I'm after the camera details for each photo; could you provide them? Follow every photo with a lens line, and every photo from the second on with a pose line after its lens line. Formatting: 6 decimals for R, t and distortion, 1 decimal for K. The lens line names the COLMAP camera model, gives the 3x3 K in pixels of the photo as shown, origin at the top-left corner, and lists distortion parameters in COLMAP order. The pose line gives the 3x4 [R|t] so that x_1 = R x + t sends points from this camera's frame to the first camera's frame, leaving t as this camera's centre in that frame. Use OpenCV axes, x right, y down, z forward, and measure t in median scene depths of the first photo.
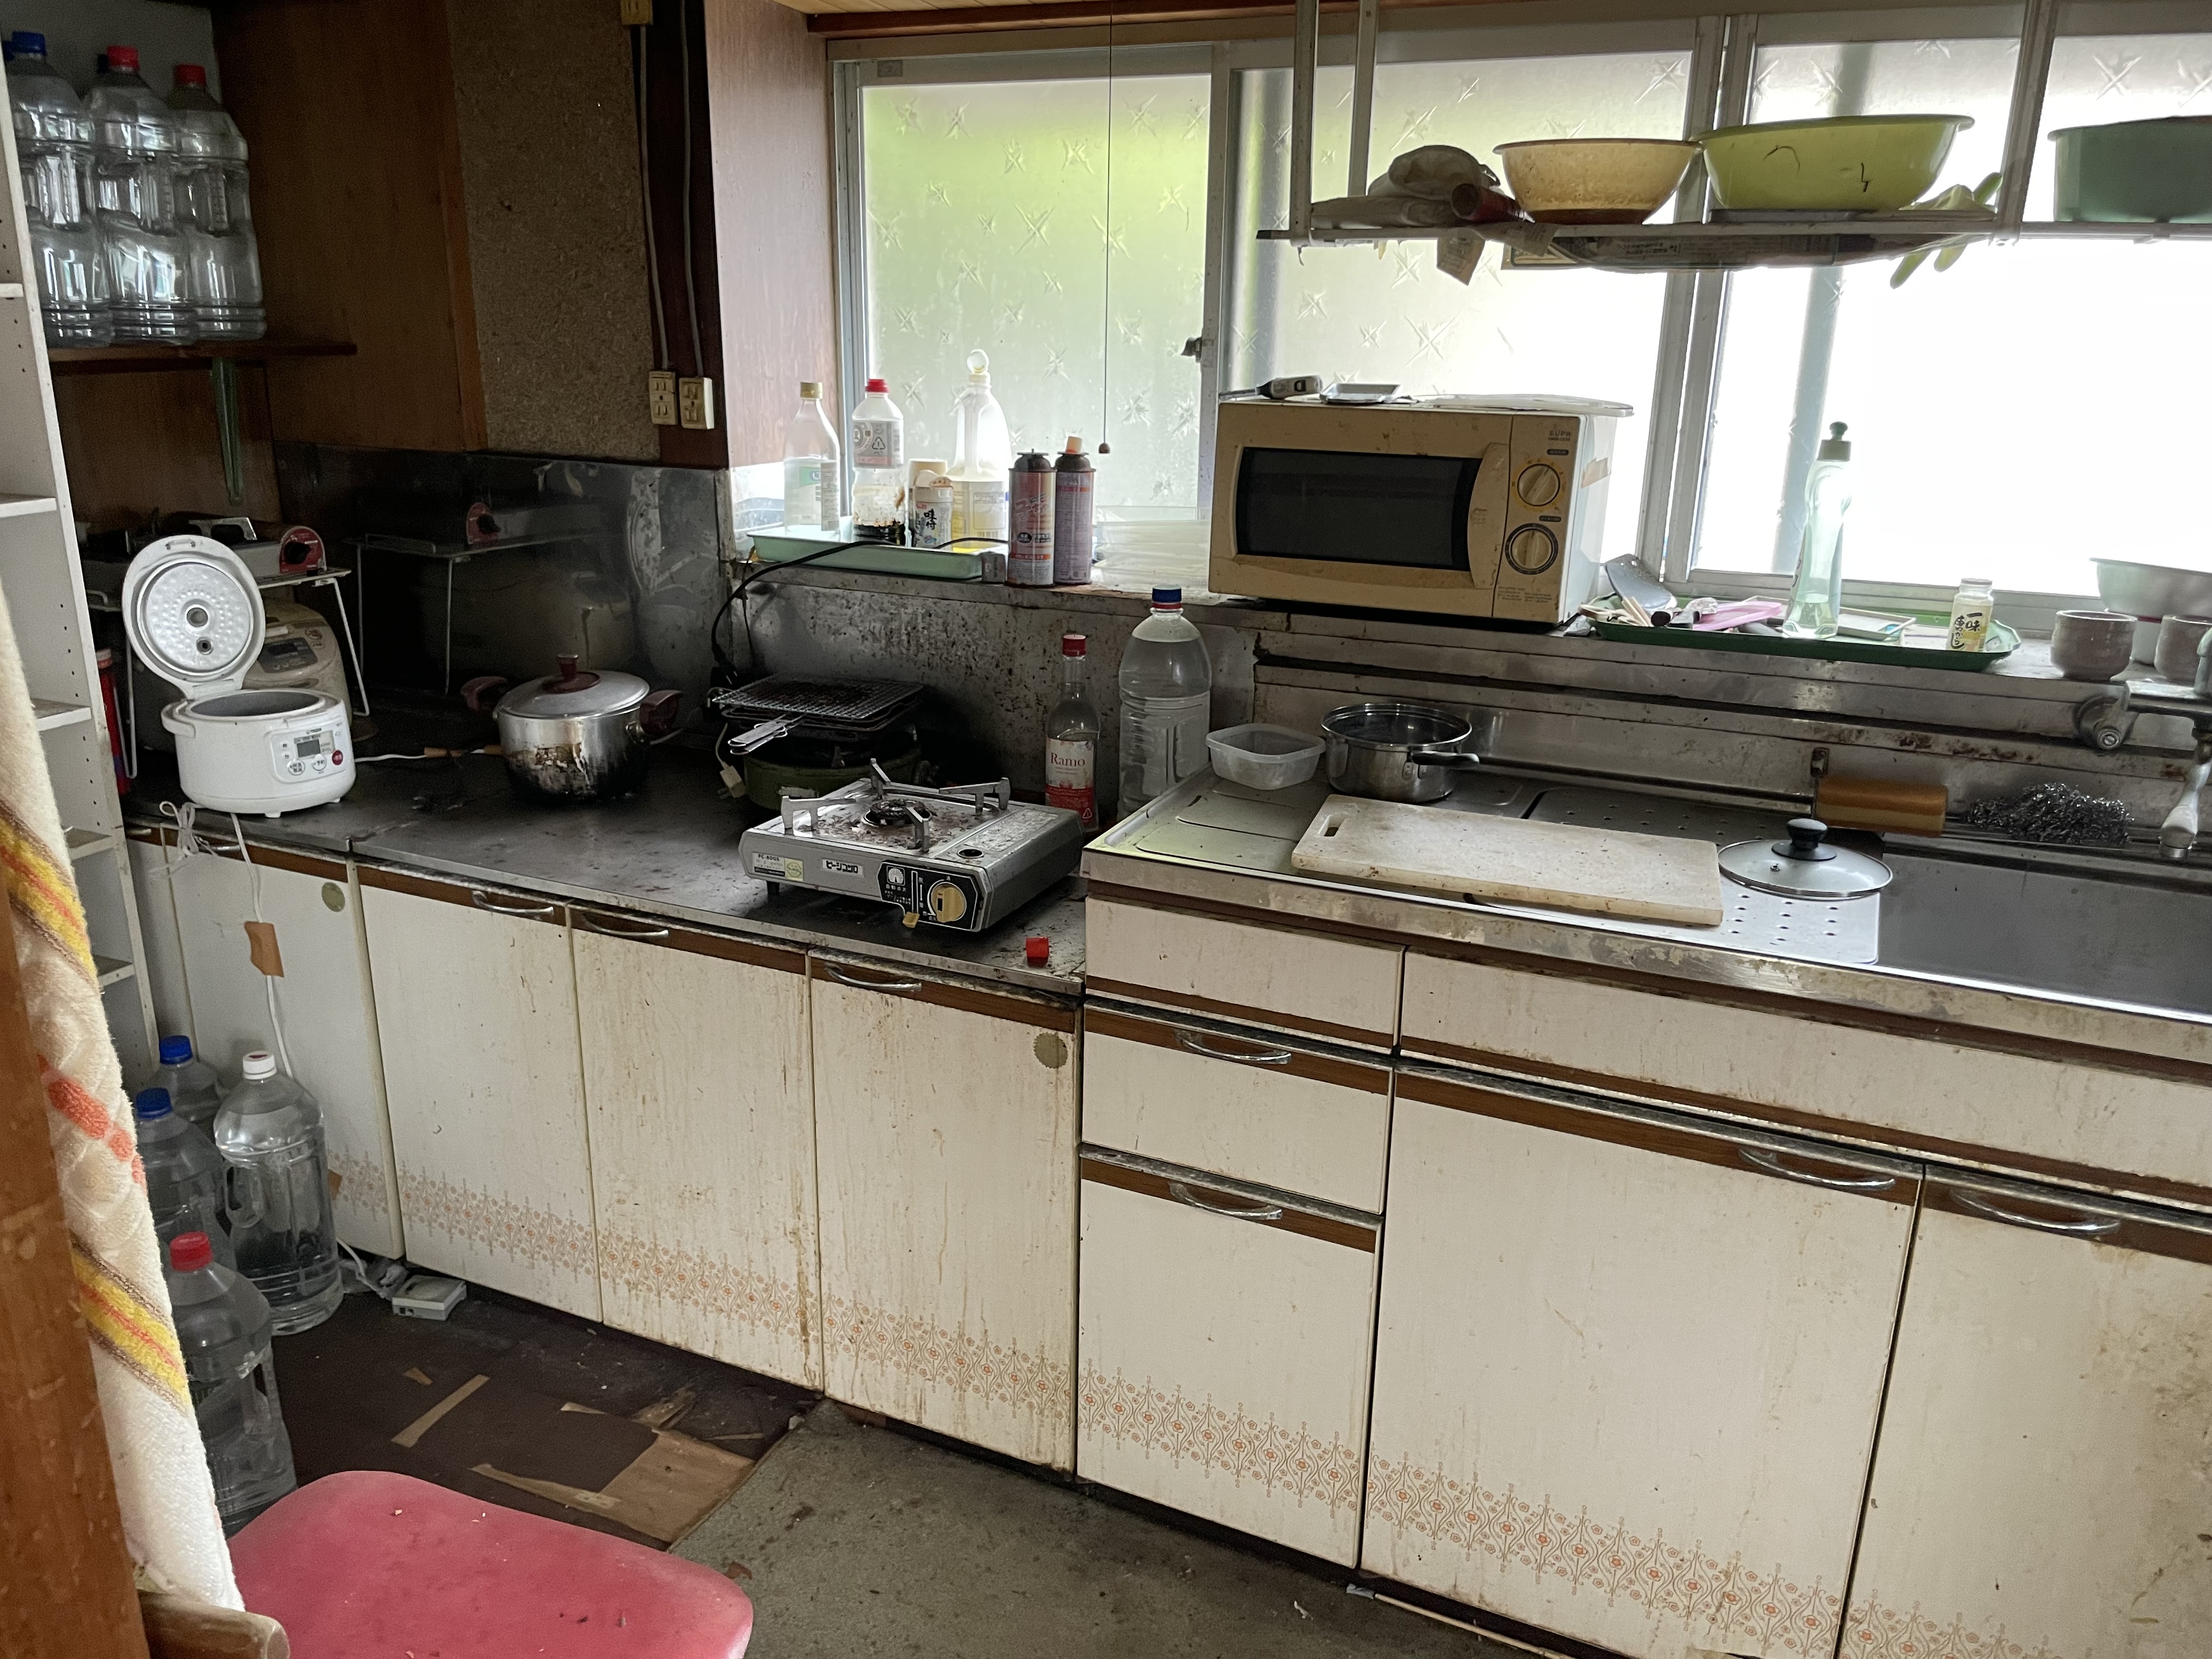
lens RADIAL K [[1711.1, 0, 1119.3], [0, 1711.1, 826.8], [0, 0, 1]] dist [0.054173, -0.010631]
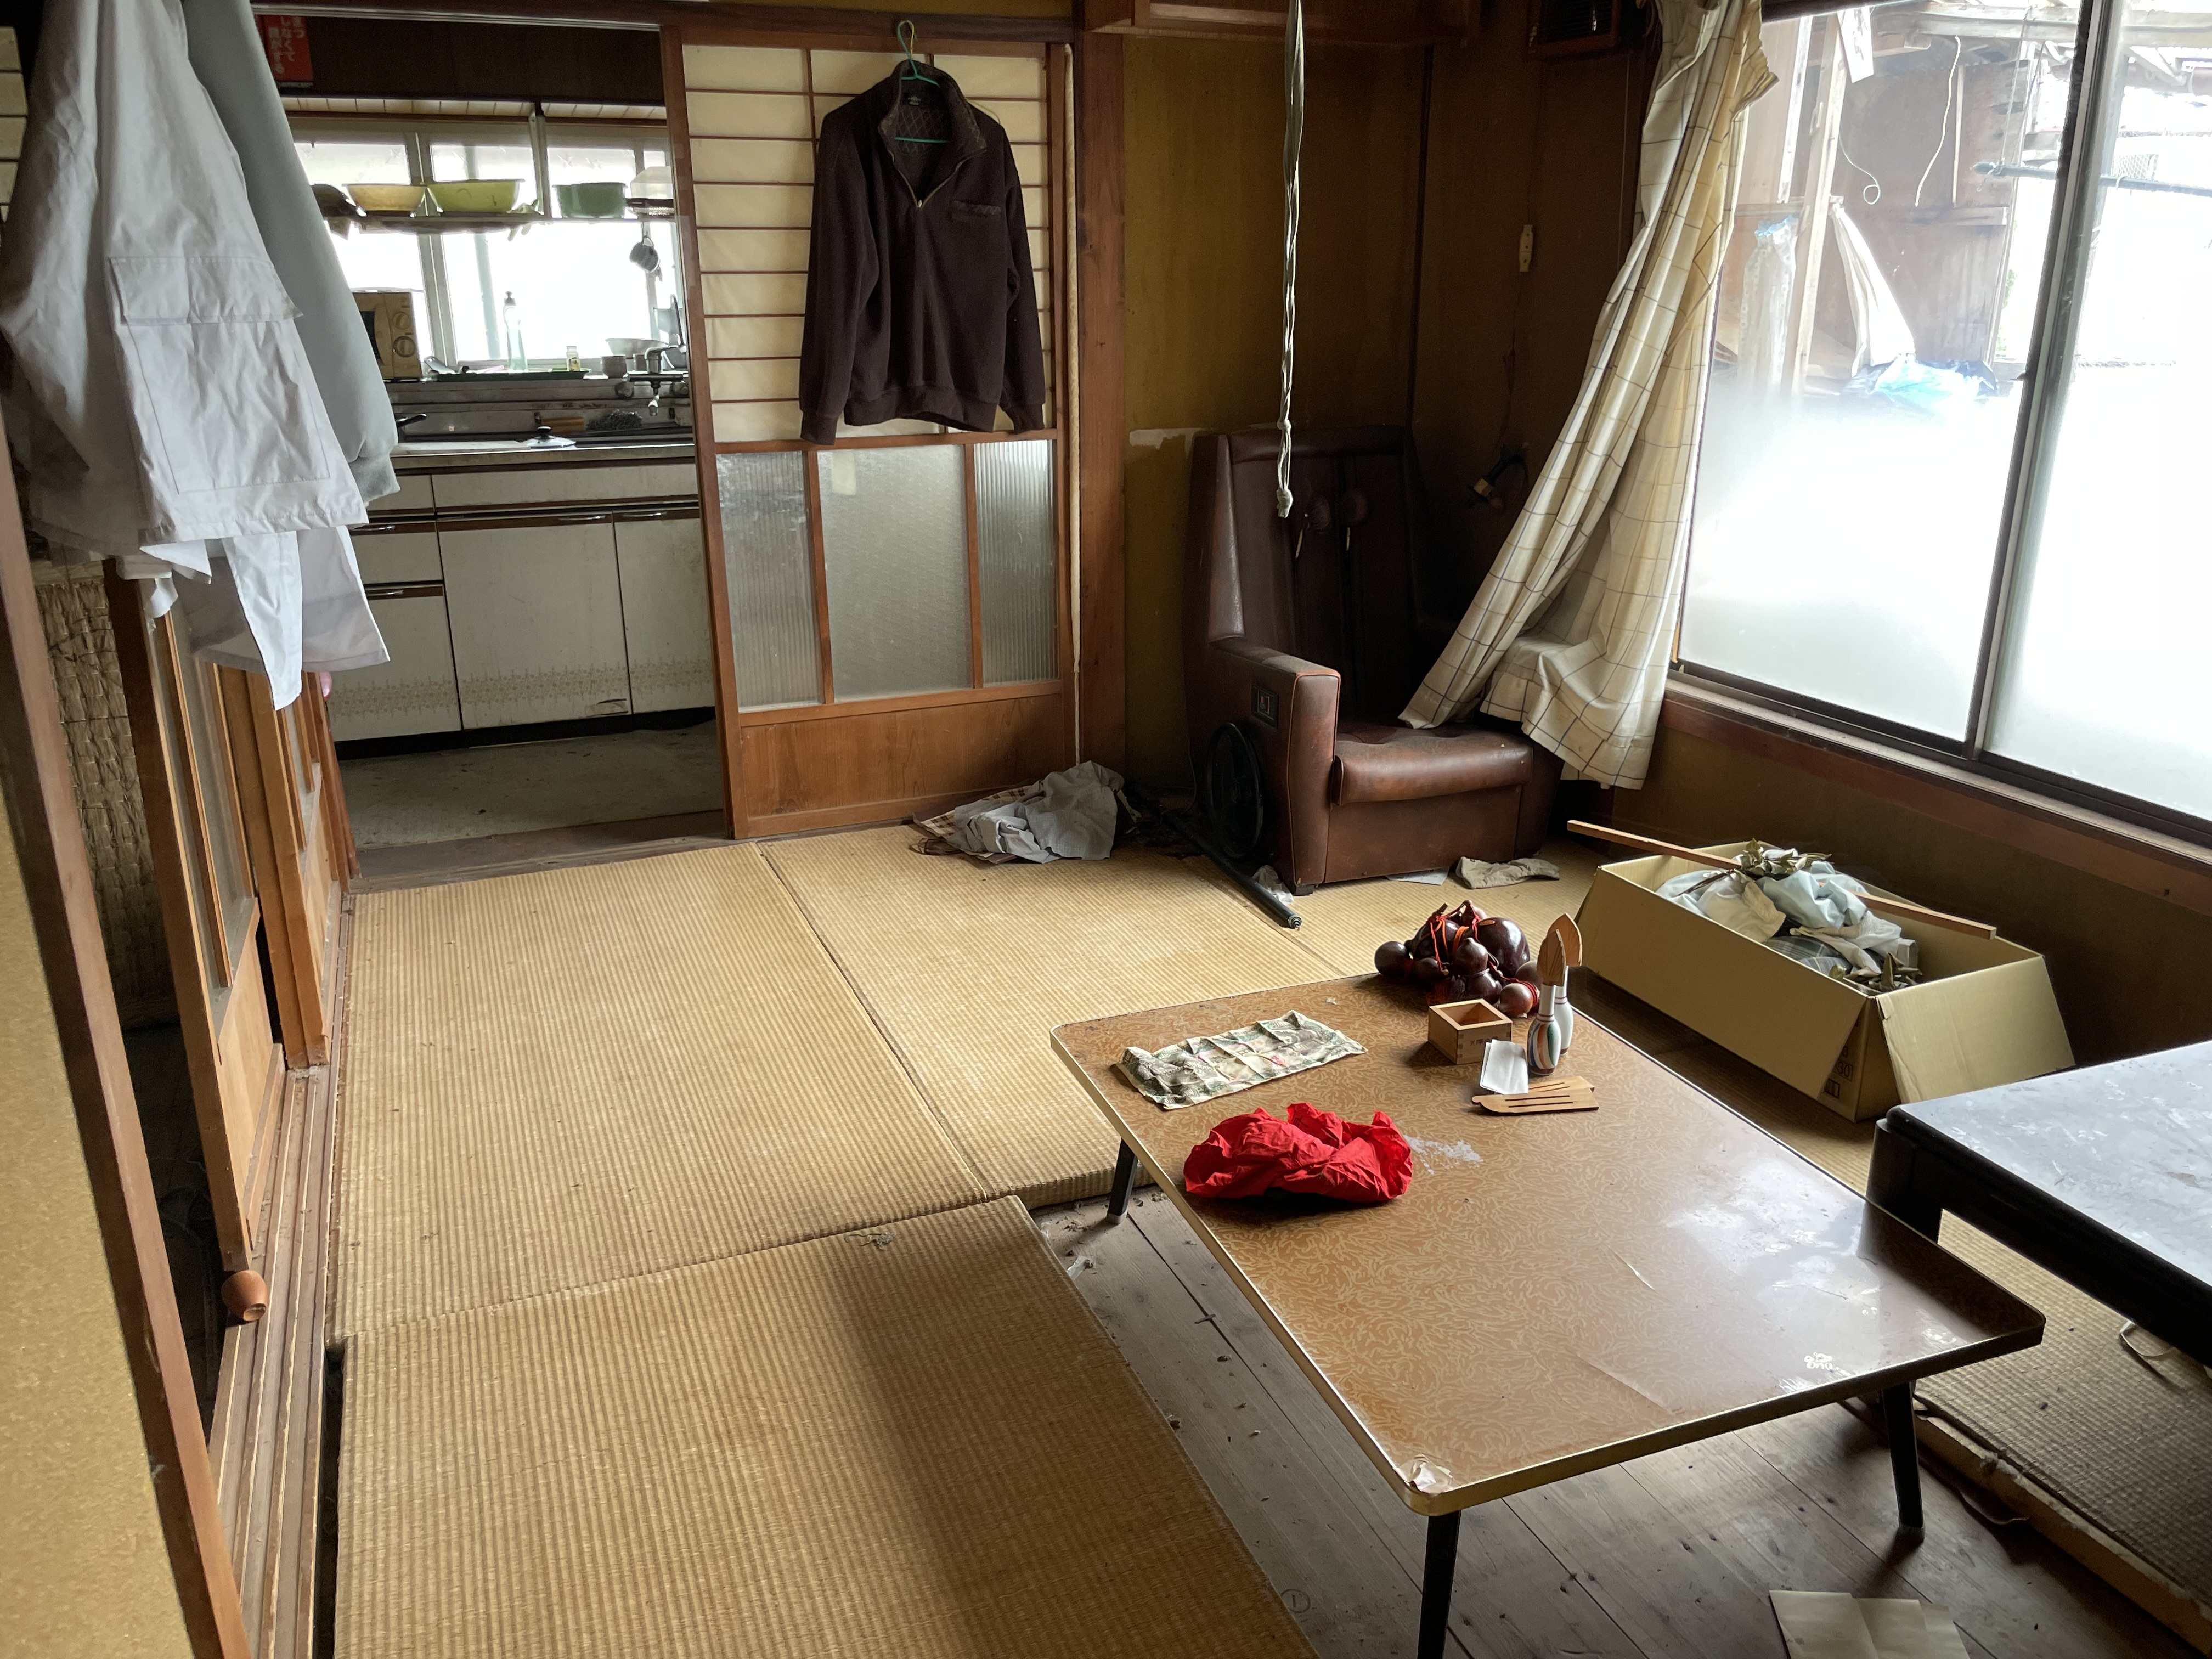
lens RADIAL K [[1711.1, 0, 1102.4], [0, 1711.1, 818.0], [0, 0, 1]] dist [0.054173, -0.010631]
pose [[0.702531, -0.247064, 0.667390, -0.934579], [0.238553, 0.965301, 0.106236, 0.493528], [-0.670480, 0.084573, 0.737091, -1.536434]]
